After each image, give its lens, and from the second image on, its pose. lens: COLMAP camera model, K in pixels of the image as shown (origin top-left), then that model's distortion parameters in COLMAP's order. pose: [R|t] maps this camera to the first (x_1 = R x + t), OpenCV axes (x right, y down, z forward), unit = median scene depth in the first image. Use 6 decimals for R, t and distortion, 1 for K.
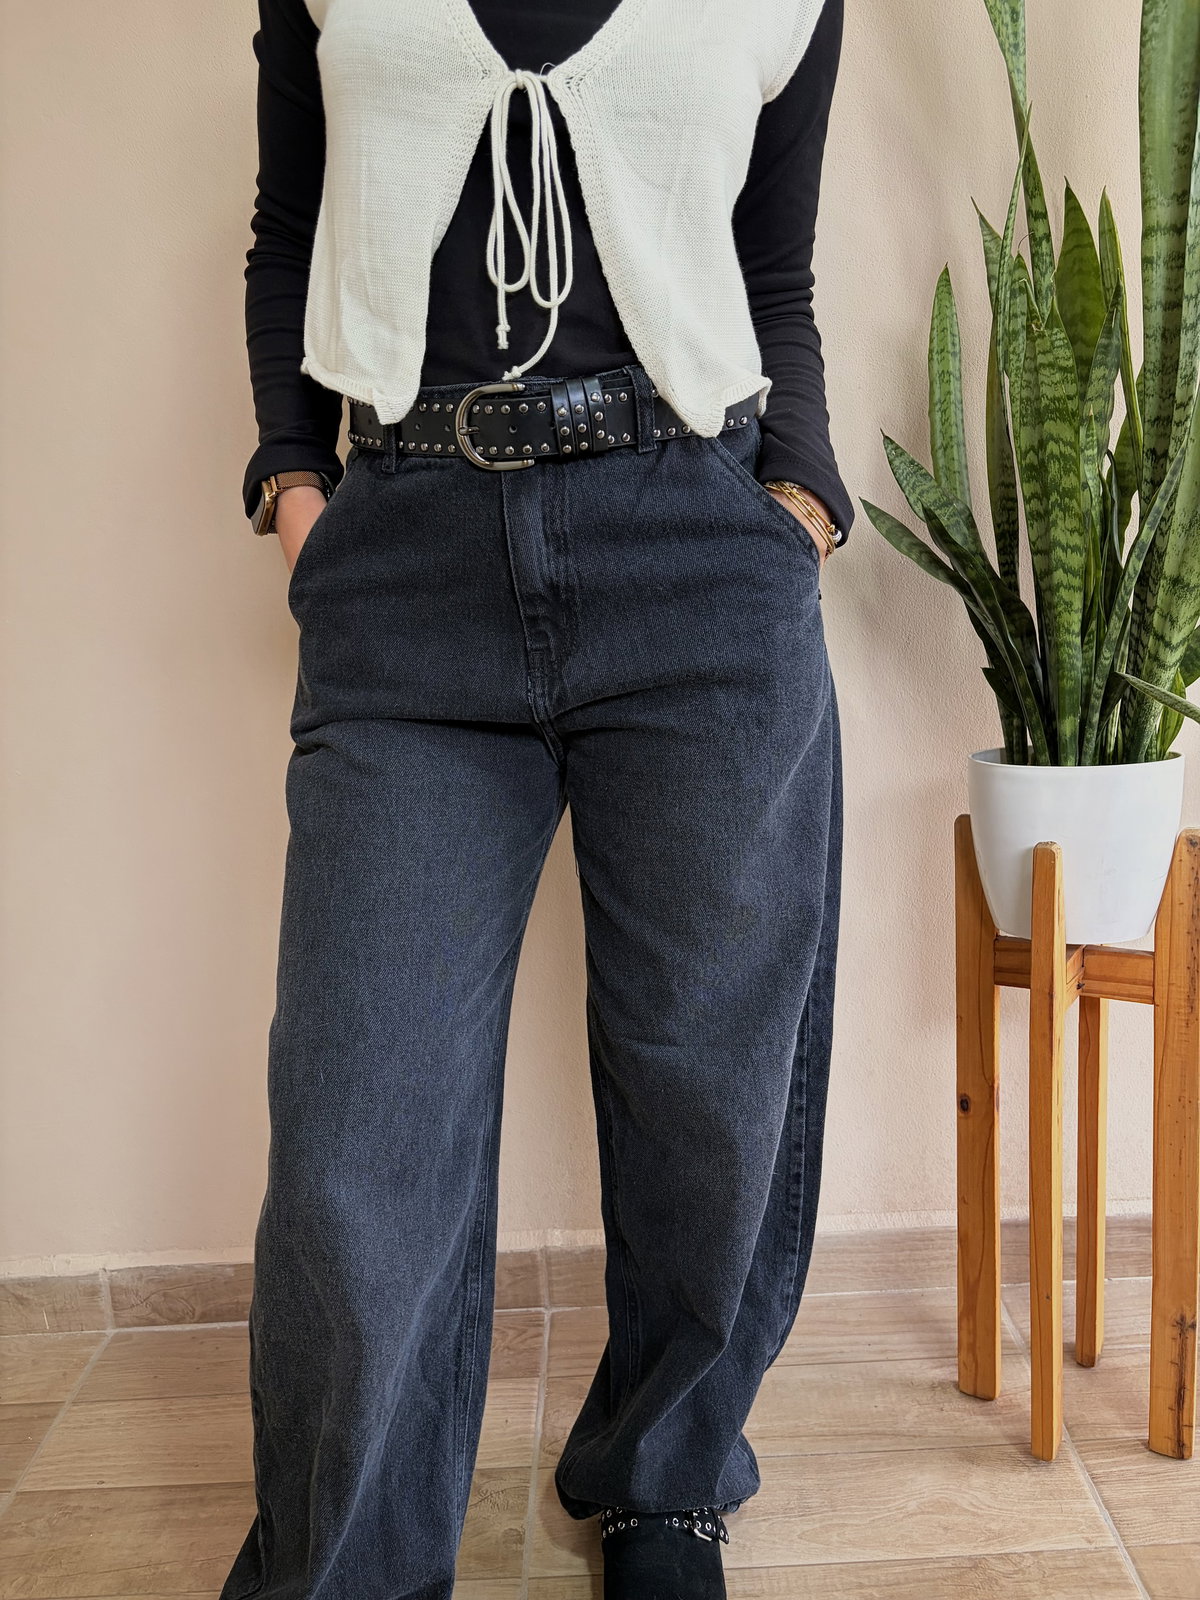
lens RADIAL K [[1220.0, 0, 605.0], [0, 1220.0, 792.9], [0, 0, 1]] dist [0.045198, -0.054235]
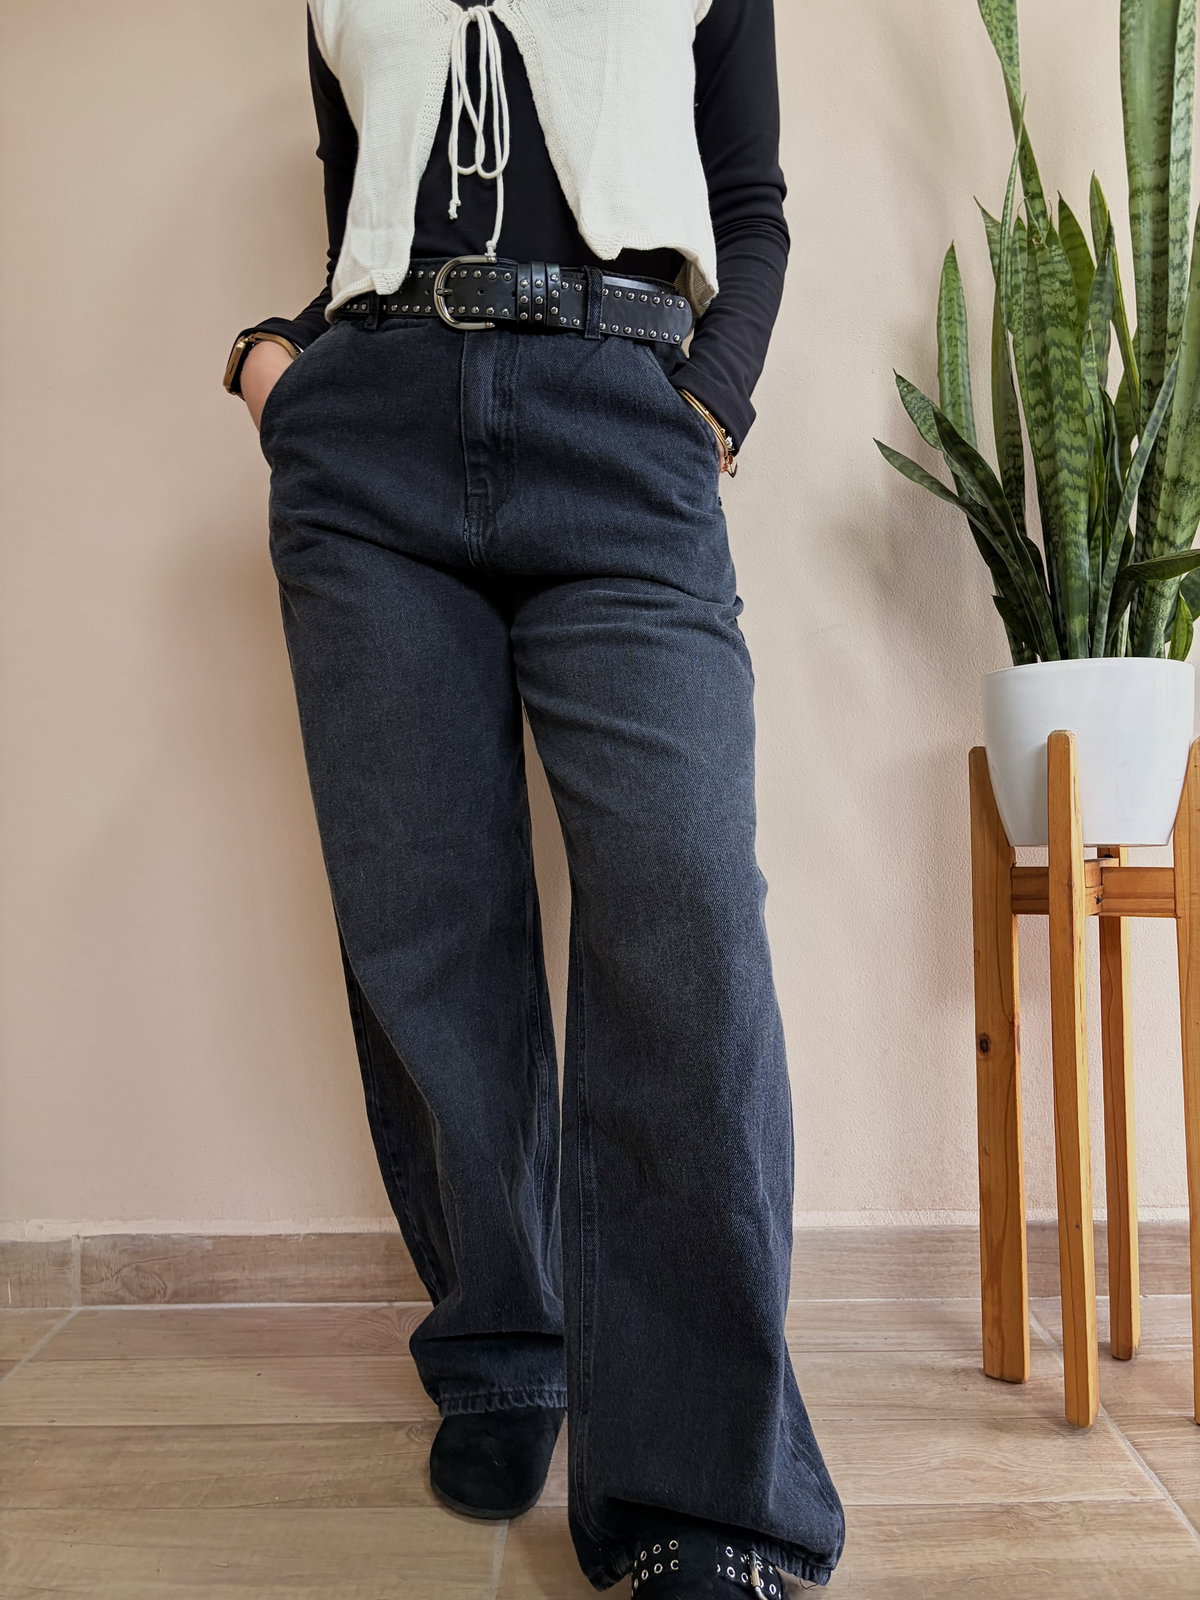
lens RADIAL K [[1220.0, 0, 583.9], [0, 1220.0, 800.9], [0, 0, 1]] dist [0.045198, -0.054235]
pose [[0.998921, 0.038743, -0.025615, -0.005151], [-0.043015, 0.979741, -0.195595, 0.287045], [0.017518, 0.196485, 0.980350, 0.008629]]
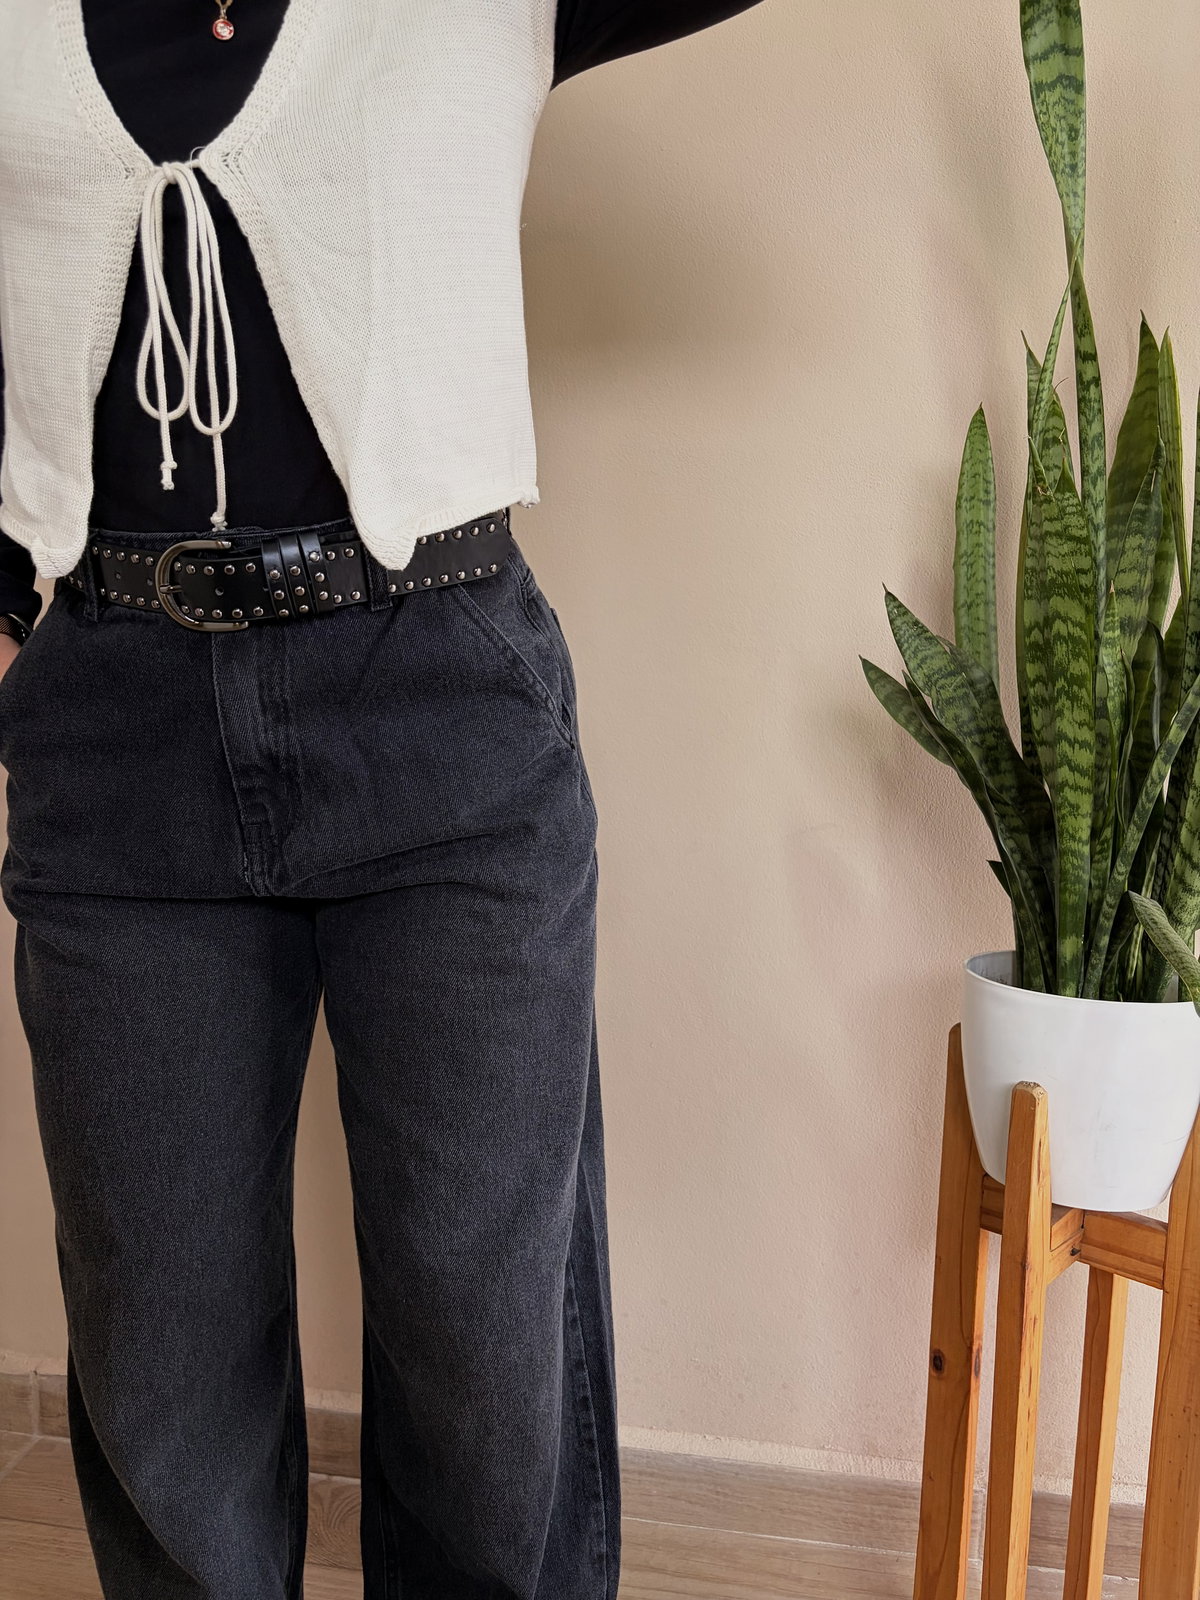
lens RADIAL K [[1220.0, 0, 594.2], [0, 1220.0, 787.2], [0, 0, 1]] dist [0.045198, -0.054235]
pose [[0.984466, 0.093956, -0.148319, 0.157388], [-0.102287, 0.993520, -0.049561, -0.081987], [0.142701, 0.063962, 0.987697, 0.102493]]
